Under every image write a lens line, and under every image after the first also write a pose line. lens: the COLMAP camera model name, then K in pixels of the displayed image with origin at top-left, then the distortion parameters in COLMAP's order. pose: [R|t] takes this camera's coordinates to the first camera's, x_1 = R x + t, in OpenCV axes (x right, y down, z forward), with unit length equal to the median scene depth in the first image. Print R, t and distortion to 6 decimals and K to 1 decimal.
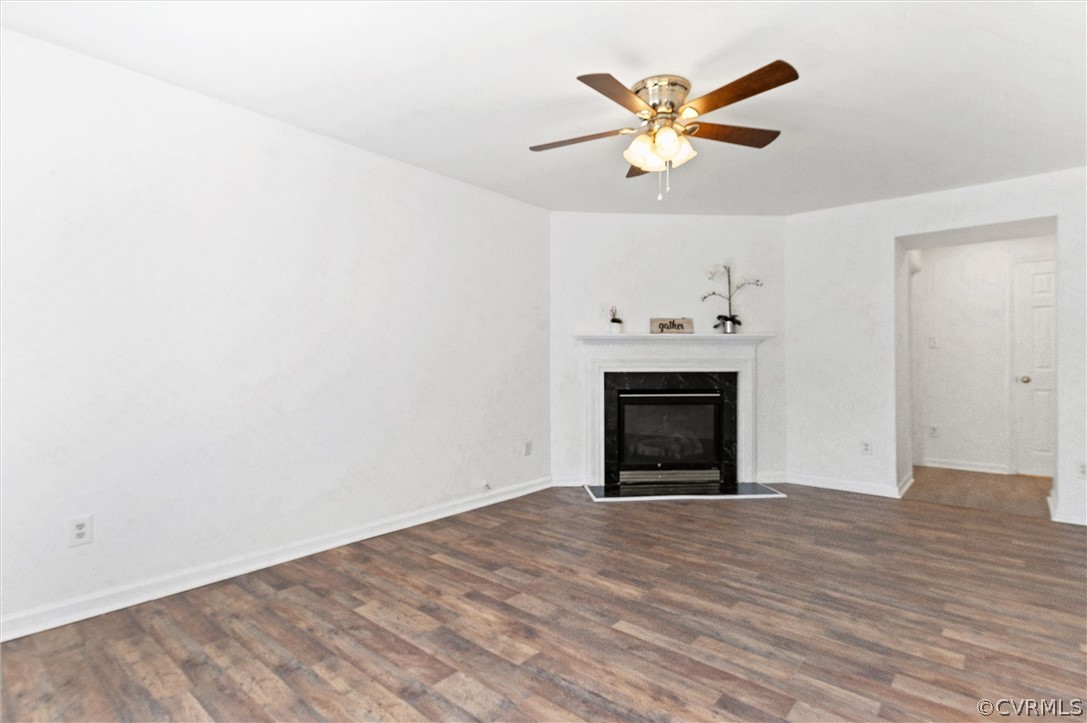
lens RADIAL K [[549.3, 0, 534.1], [0, 549.3, 358.4], [0, 0, 1]] dist [0.005390, -0.002511]
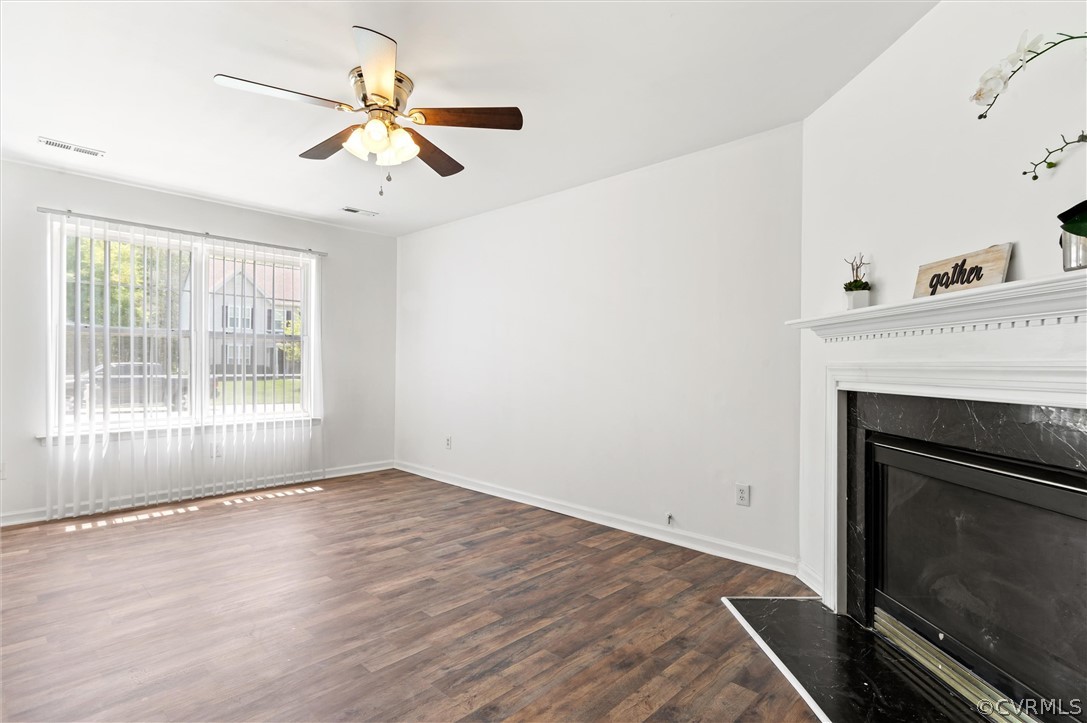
lens RADIAL K [[549.3, 0, 534.3], [0, 549.3, 363.8], [0, 0, 1]] dist [0.005390, -0.002511]
pose [[-0.068617, 0.000105, -0.997643, 0.896614], [-0.010123, 0.999948, 0.000801, 0.003947], [0.997592, 0.010154, -0.068612, 1.033334]]
